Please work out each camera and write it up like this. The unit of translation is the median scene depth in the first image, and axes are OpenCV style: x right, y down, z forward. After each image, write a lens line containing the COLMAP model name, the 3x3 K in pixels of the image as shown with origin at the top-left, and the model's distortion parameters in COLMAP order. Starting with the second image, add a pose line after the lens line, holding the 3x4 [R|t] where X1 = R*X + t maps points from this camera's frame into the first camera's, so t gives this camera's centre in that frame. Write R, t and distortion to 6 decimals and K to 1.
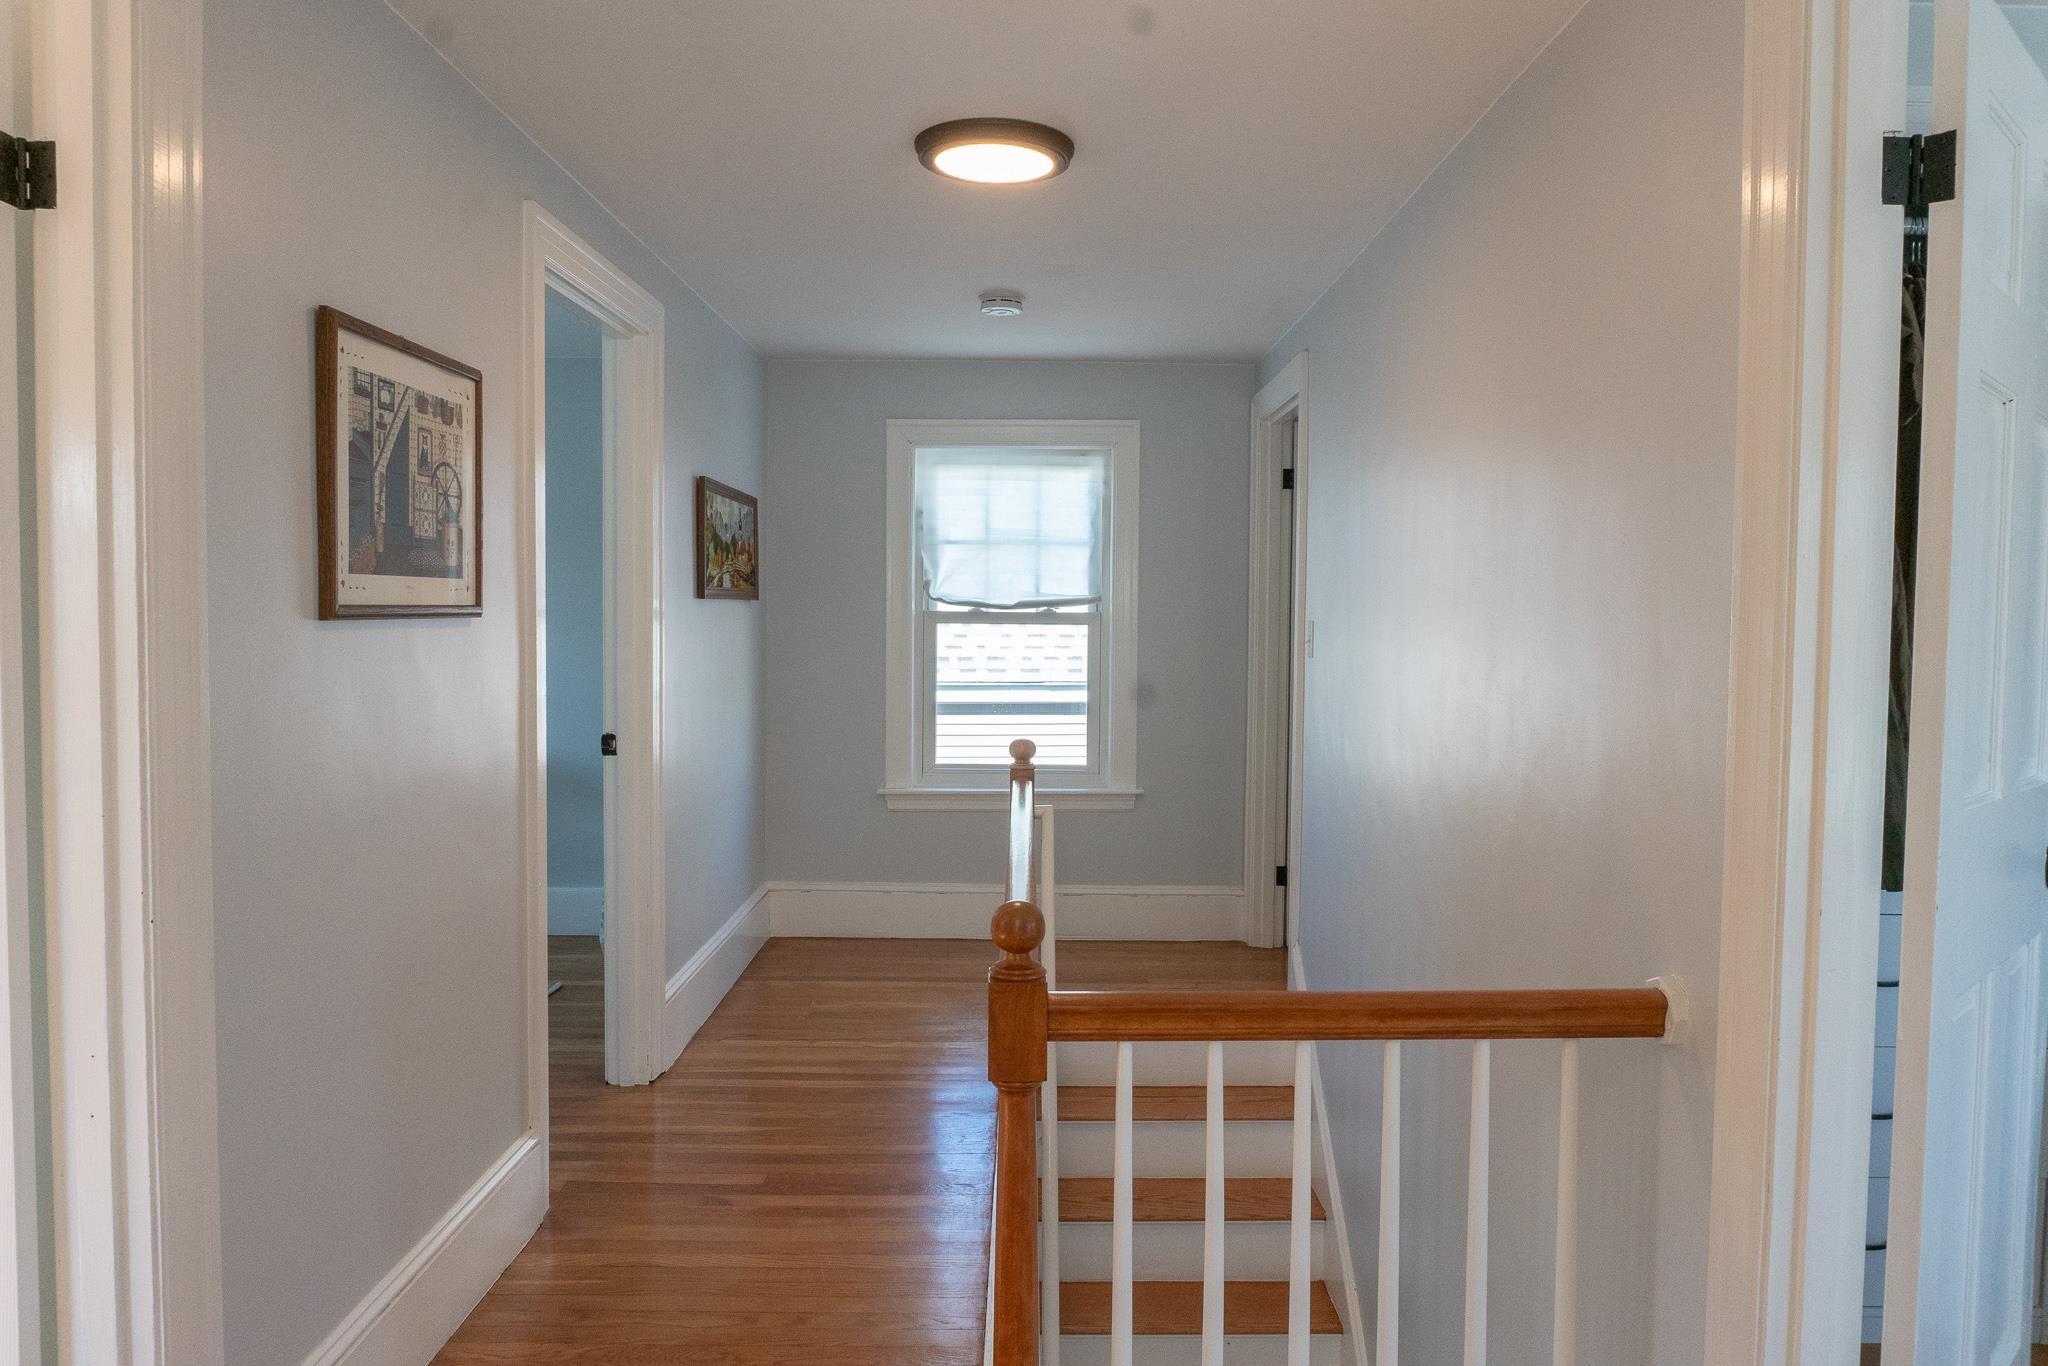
lens RADIAL K [[1366.8, 0, 1024.0], [0, 1366.8, 683.0], [0, 0, 1]] dist [-0.031181, 0.000756]
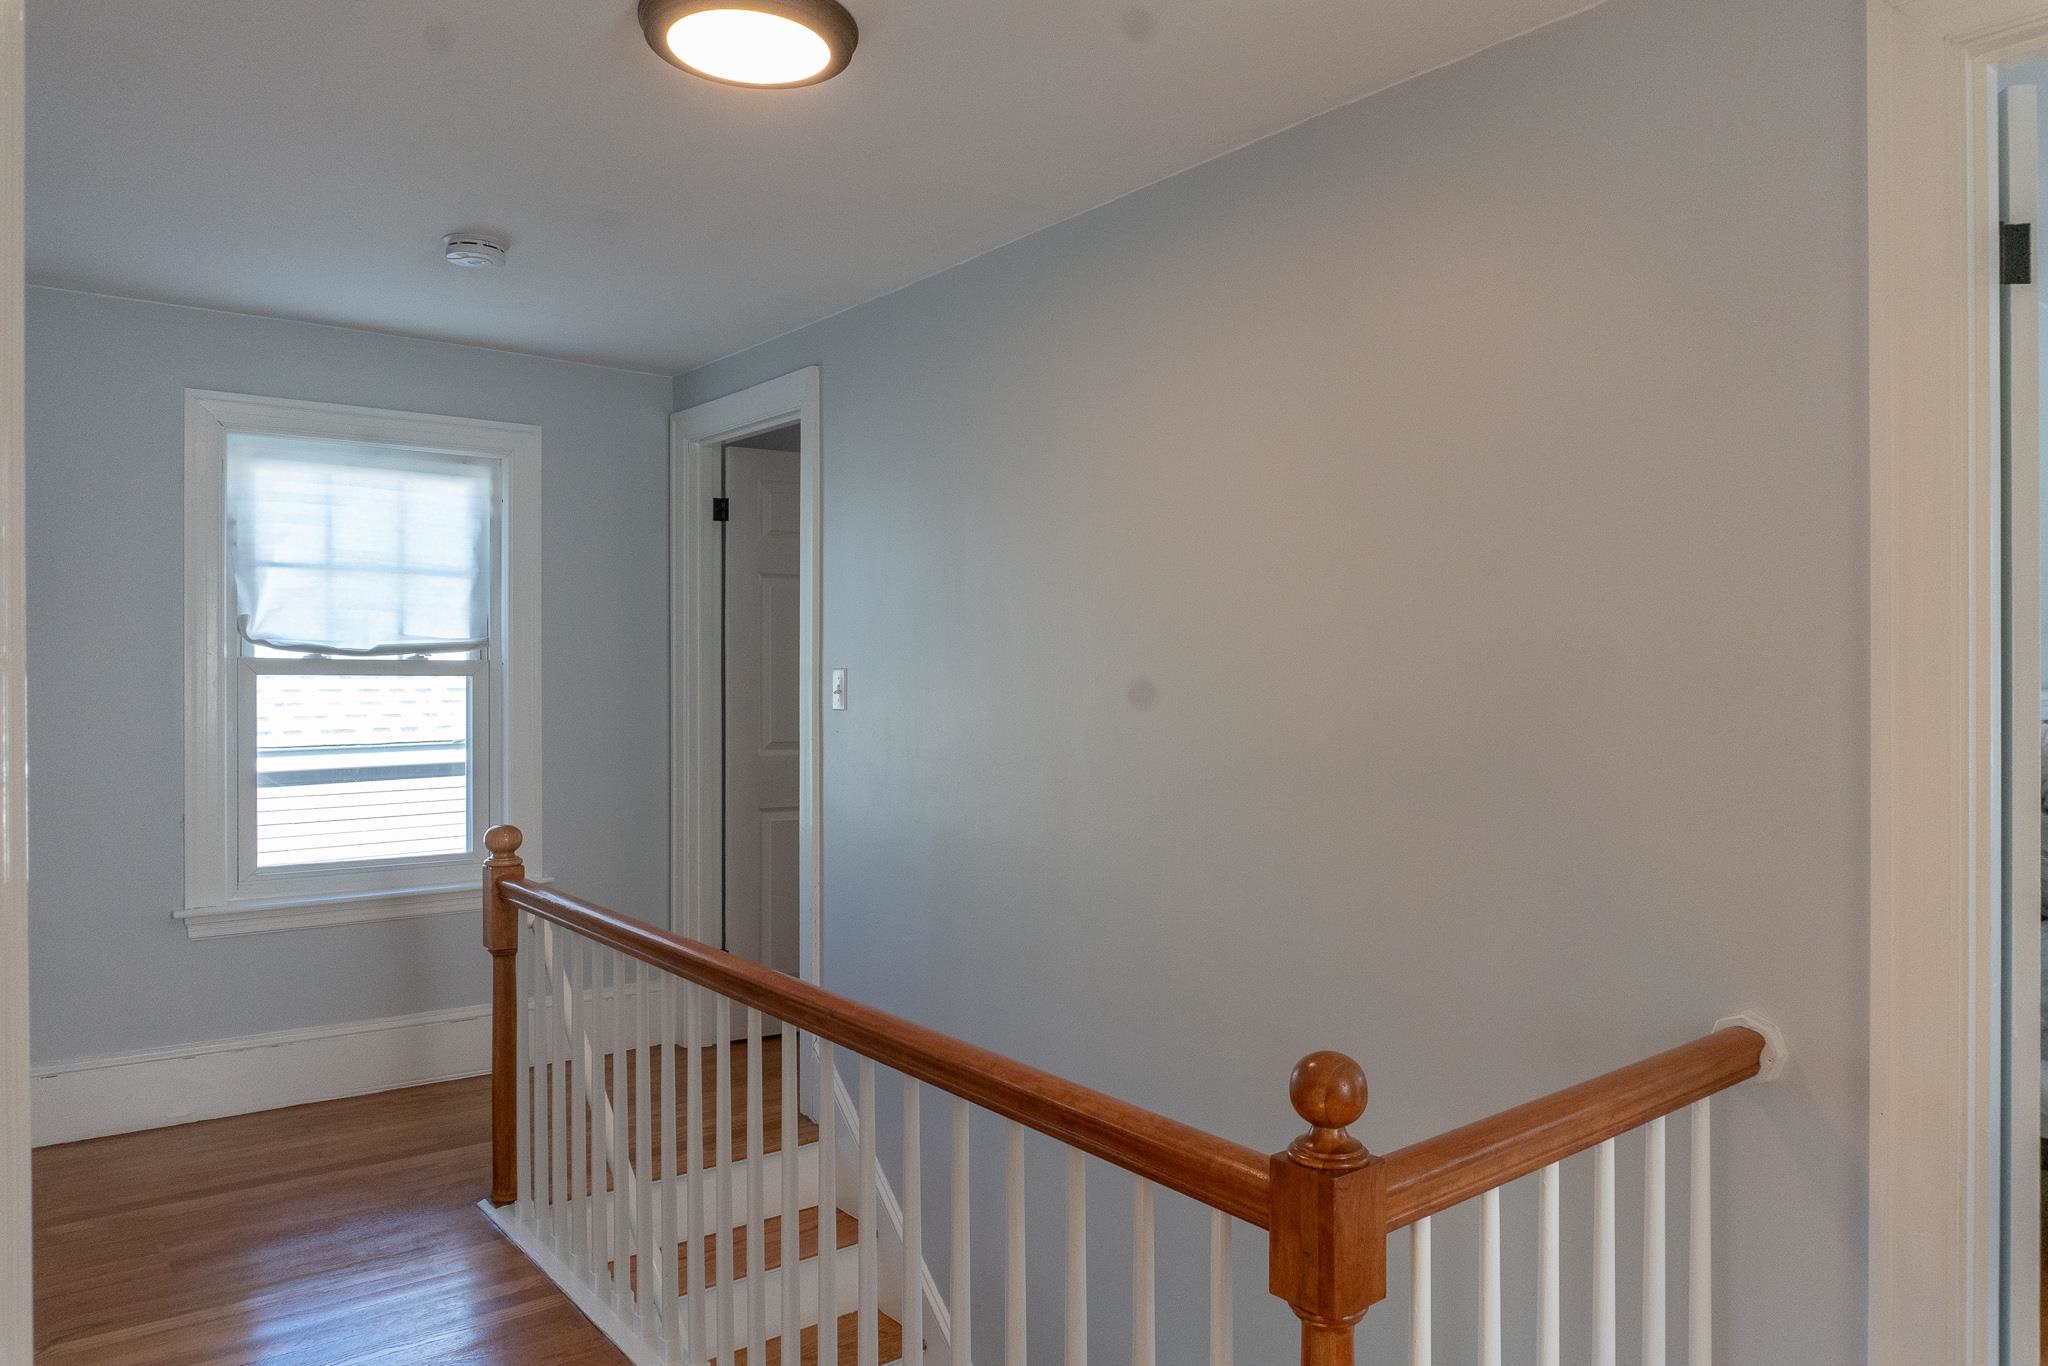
lens RADIAL K [[1366.8, 0, 1024.0], [0, 1366.8, 683.0], [0, 0, 1]] dist [-0.031181, 0.000756]
pose [[0.785446, -0.006290, 0.618899, -0.189717], [0.031484, 0.999060, -0.029803, -0.004809], [-0.618129, 0.042894, 0.784905, 0.181738]]
